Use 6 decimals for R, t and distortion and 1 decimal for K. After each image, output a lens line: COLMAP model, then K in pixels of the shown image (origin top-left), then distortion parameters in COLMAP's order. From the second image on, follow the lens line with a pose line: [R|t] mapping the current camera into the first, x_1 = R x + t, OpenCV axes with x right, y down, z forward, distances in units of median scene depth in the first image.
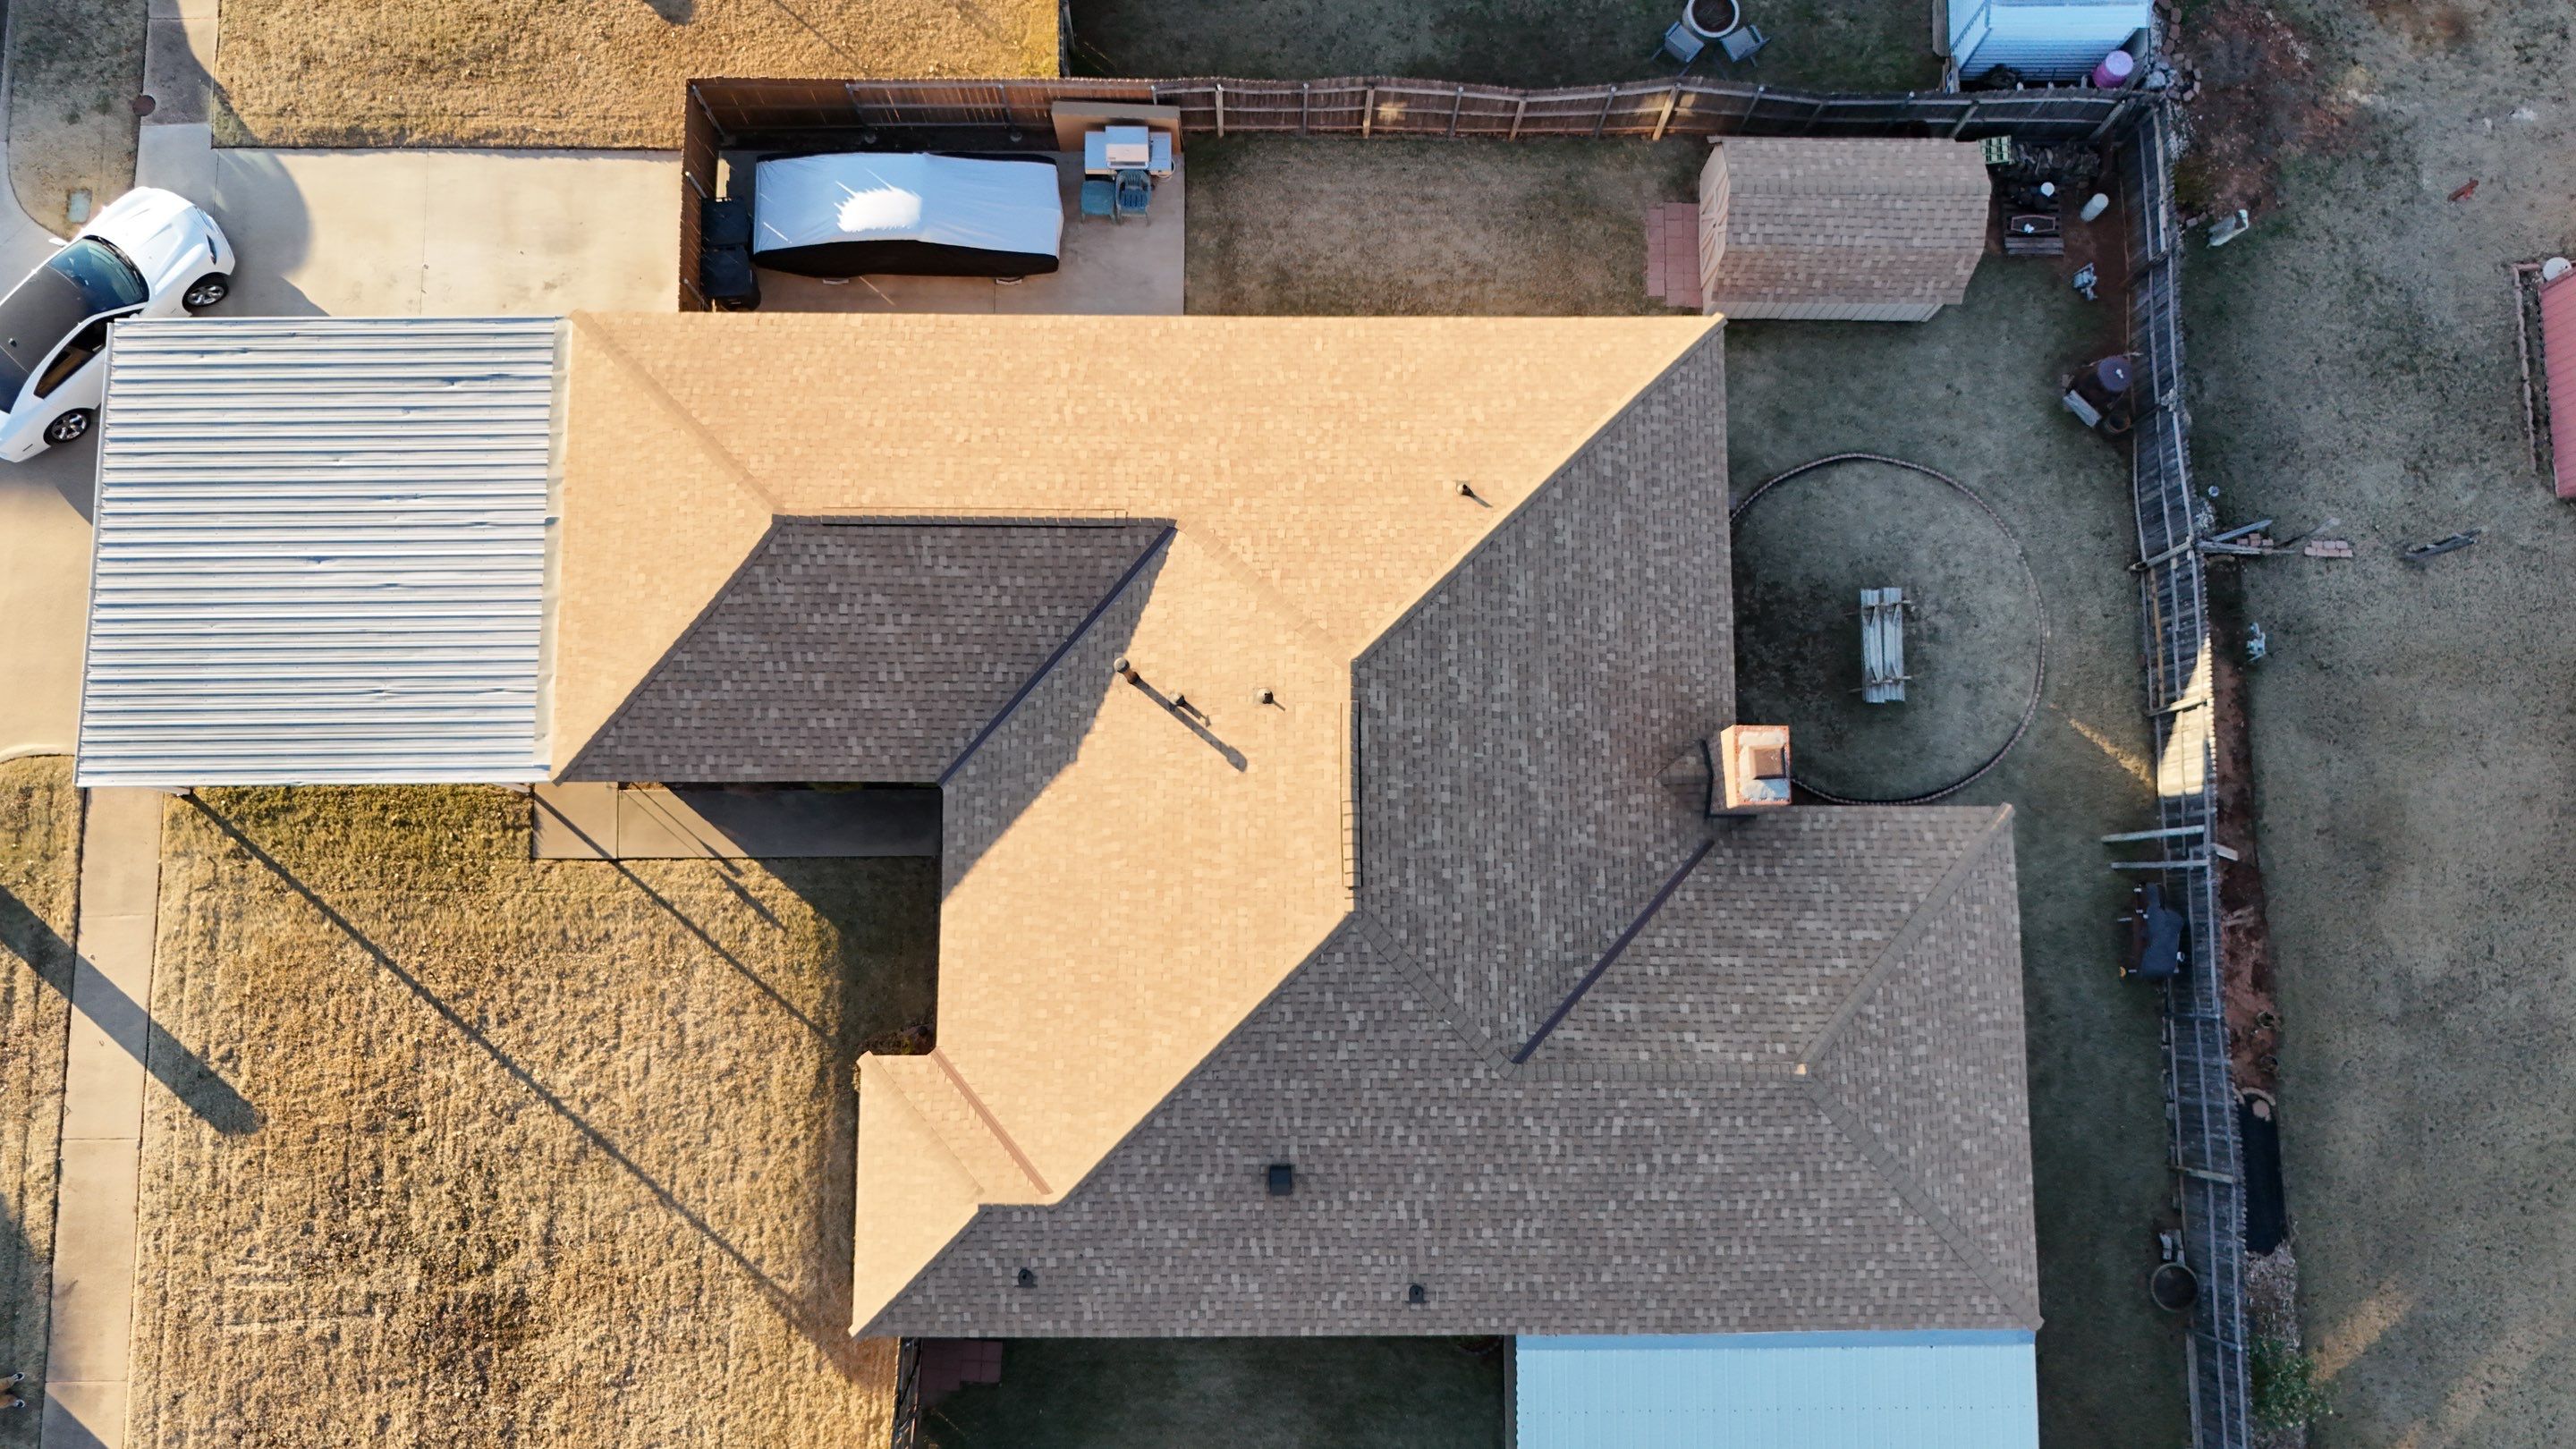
lens RADIAL K [[1903.9, 0, 1286.7], [0, 1903.9, 746.4], [0, 0, 1]] dist [0.036524, -0.001586]
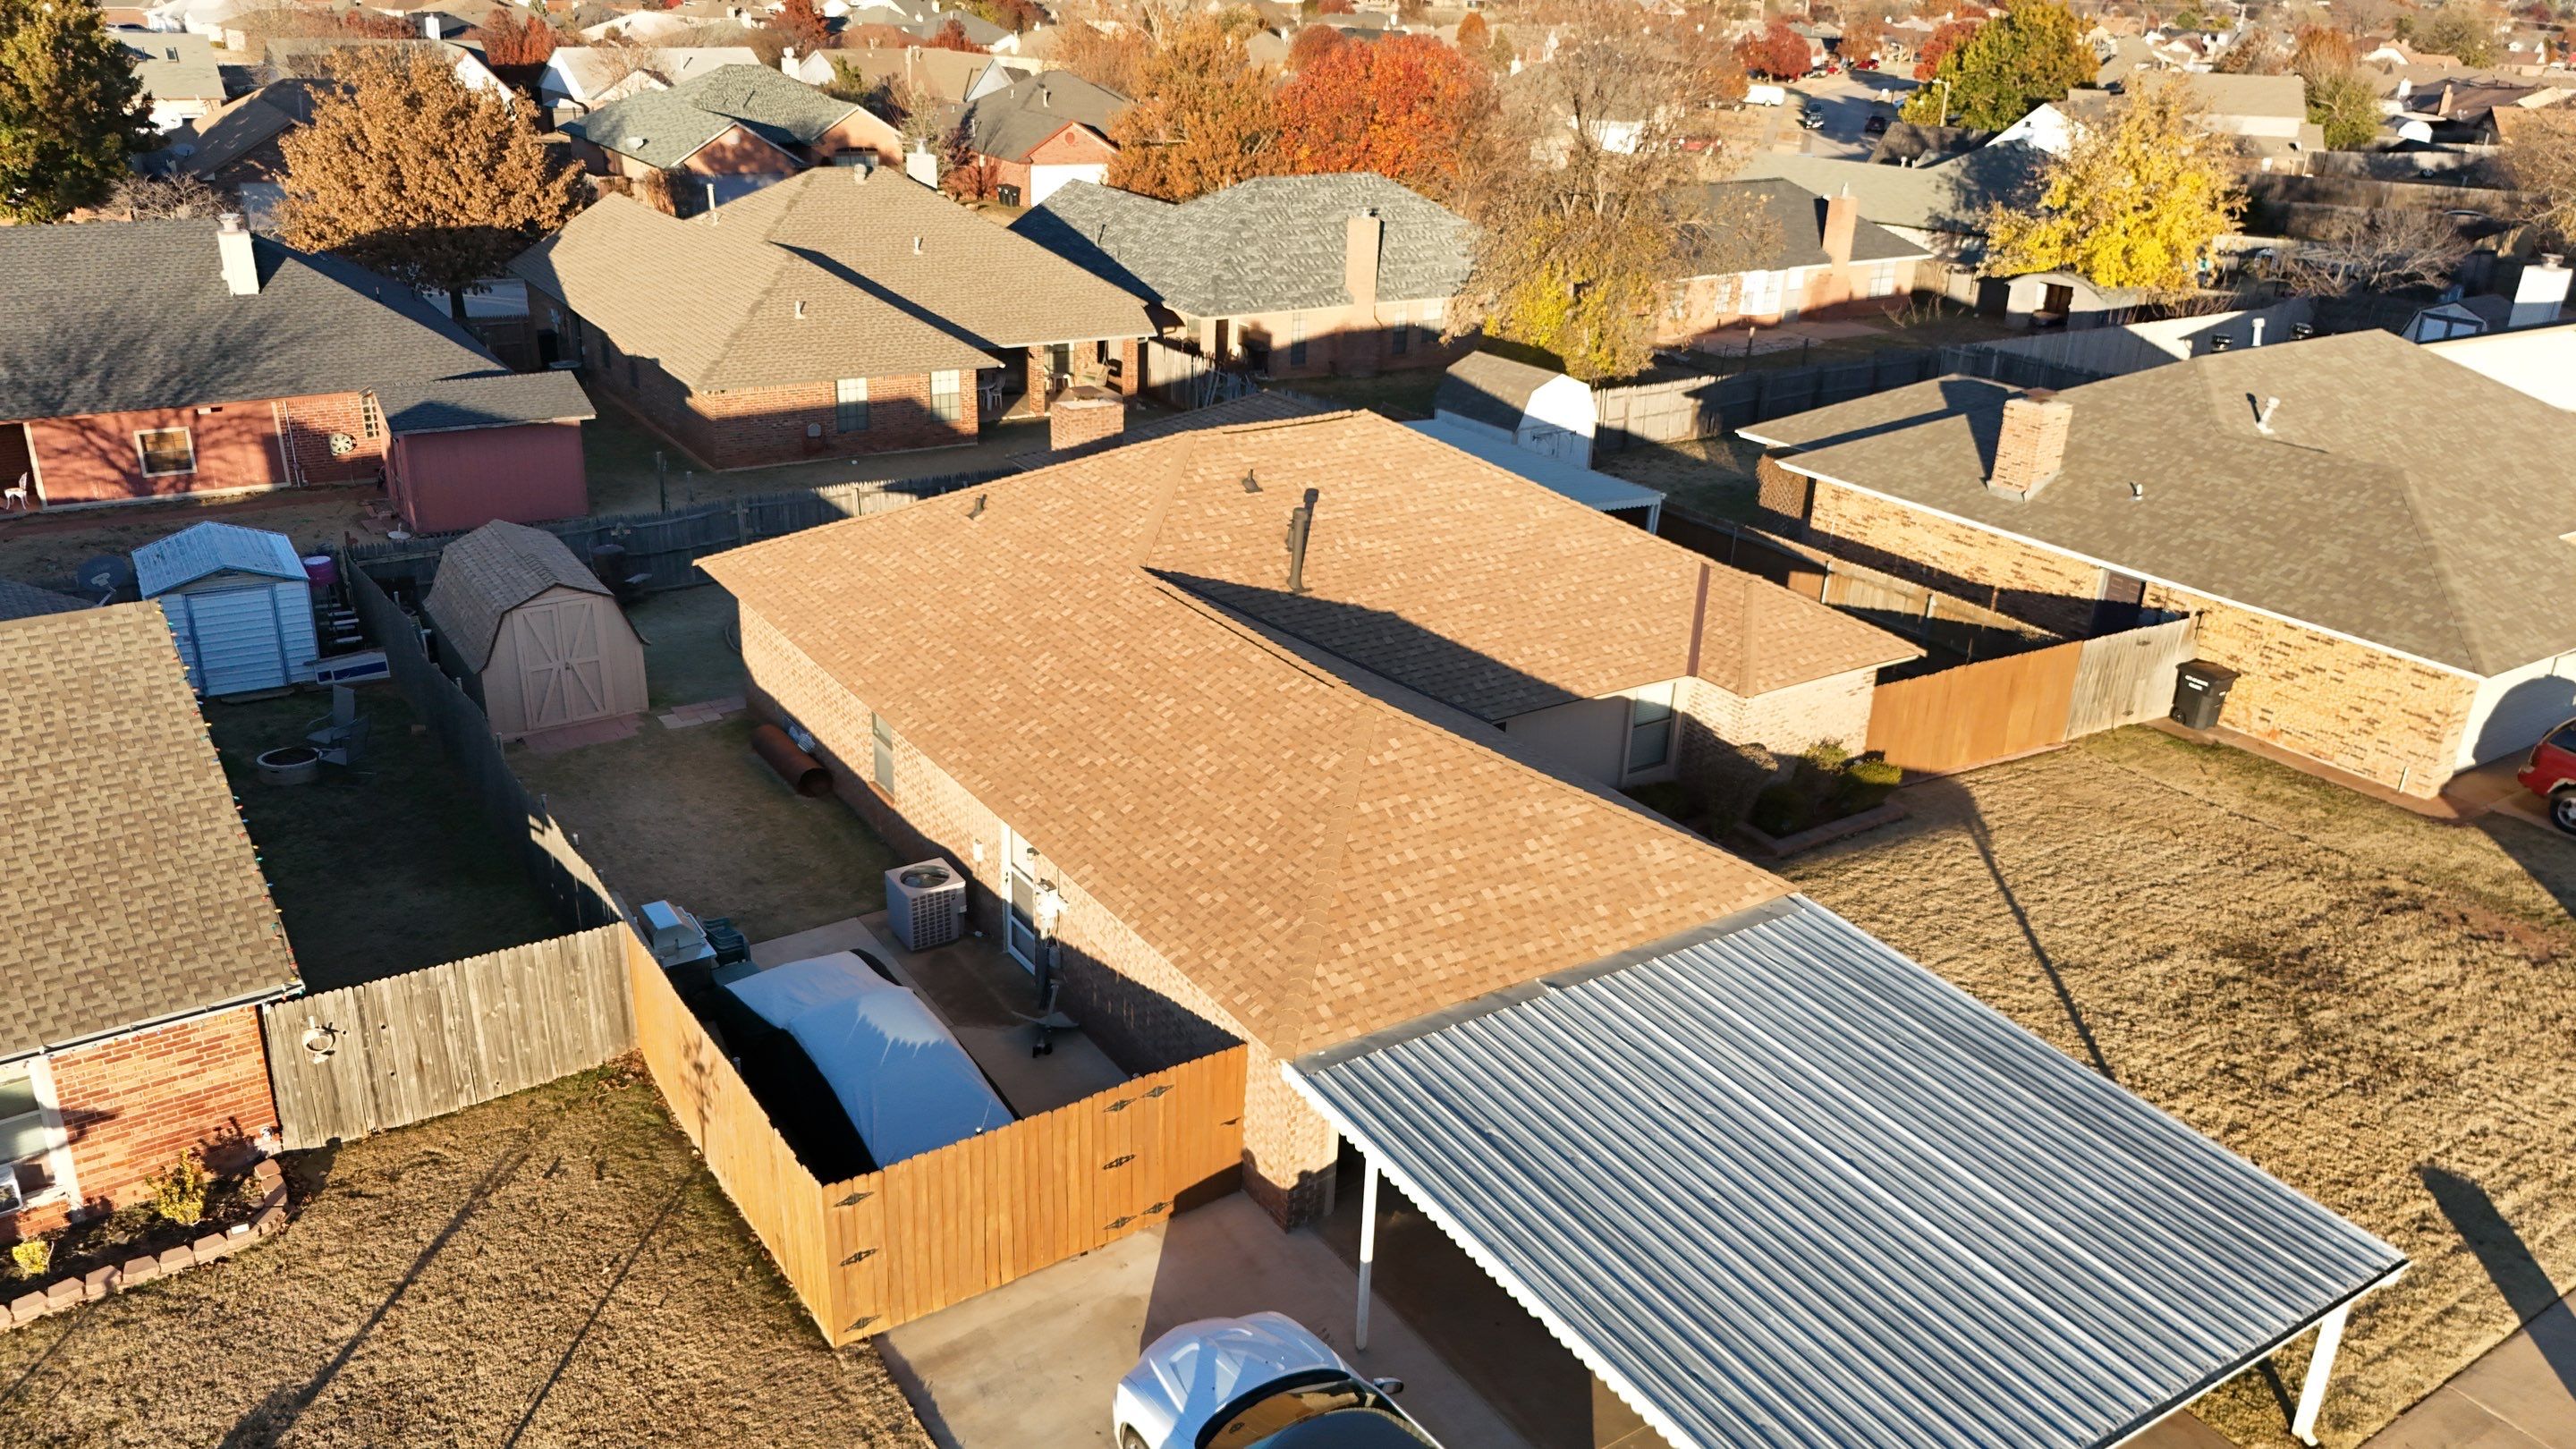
lens RADIAL K [[1903.9, 0, 1303.9], [0, 1903.9, 715.4], [0, 0, 1]] dist [0.036524, -0.001586]
pose [[-0.555263, -0.349875, 0.754500, -0.787951], [0.817094, -0.060365, 0.573335, -0.557082], [-0.155051, 0.934849, 0.319399, 0.672190]]
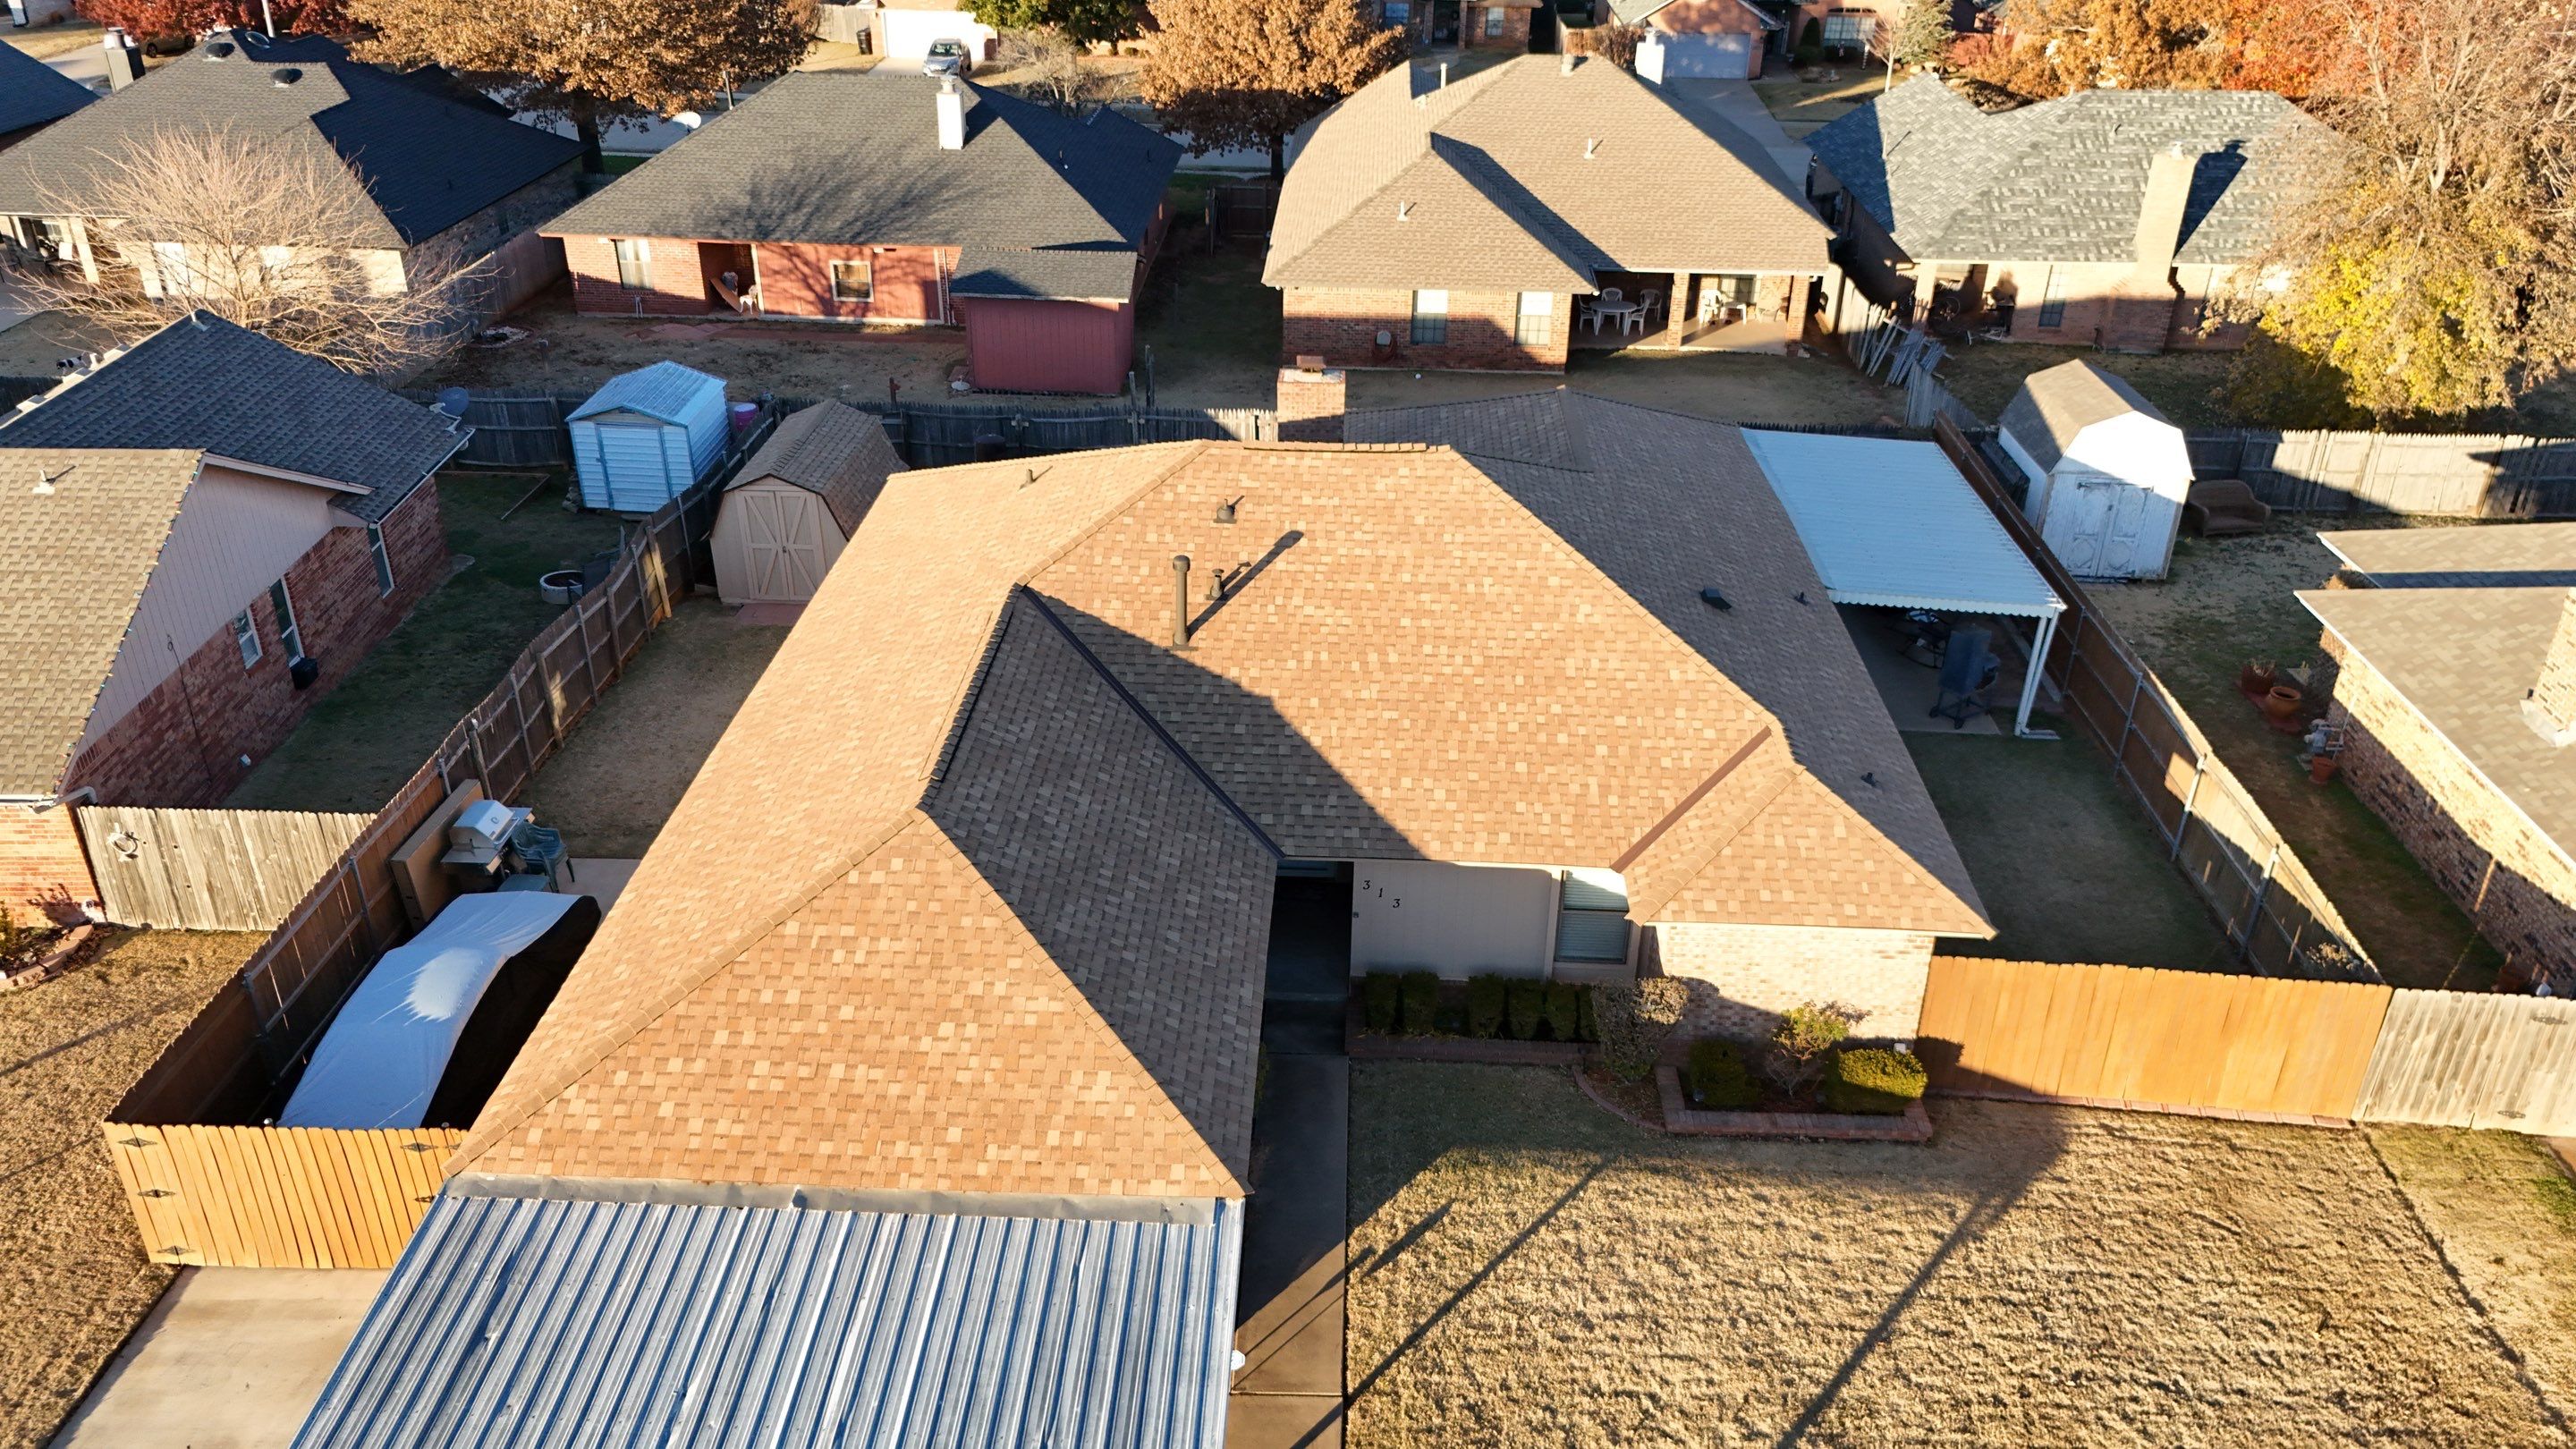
lens RADIAL K [[1903.9, 0, 1294.4], [0, 1903.9, 731.0], [0, 0, 1]] dist [0.036524, -0.001586]
pose [[0.044038, -0.488921, 0.871216, -0.788673], [0.988786, 0.145896, 0.031894, -0.006192], [-0.142701, 0.860041, 0.489863, 0.539821]]
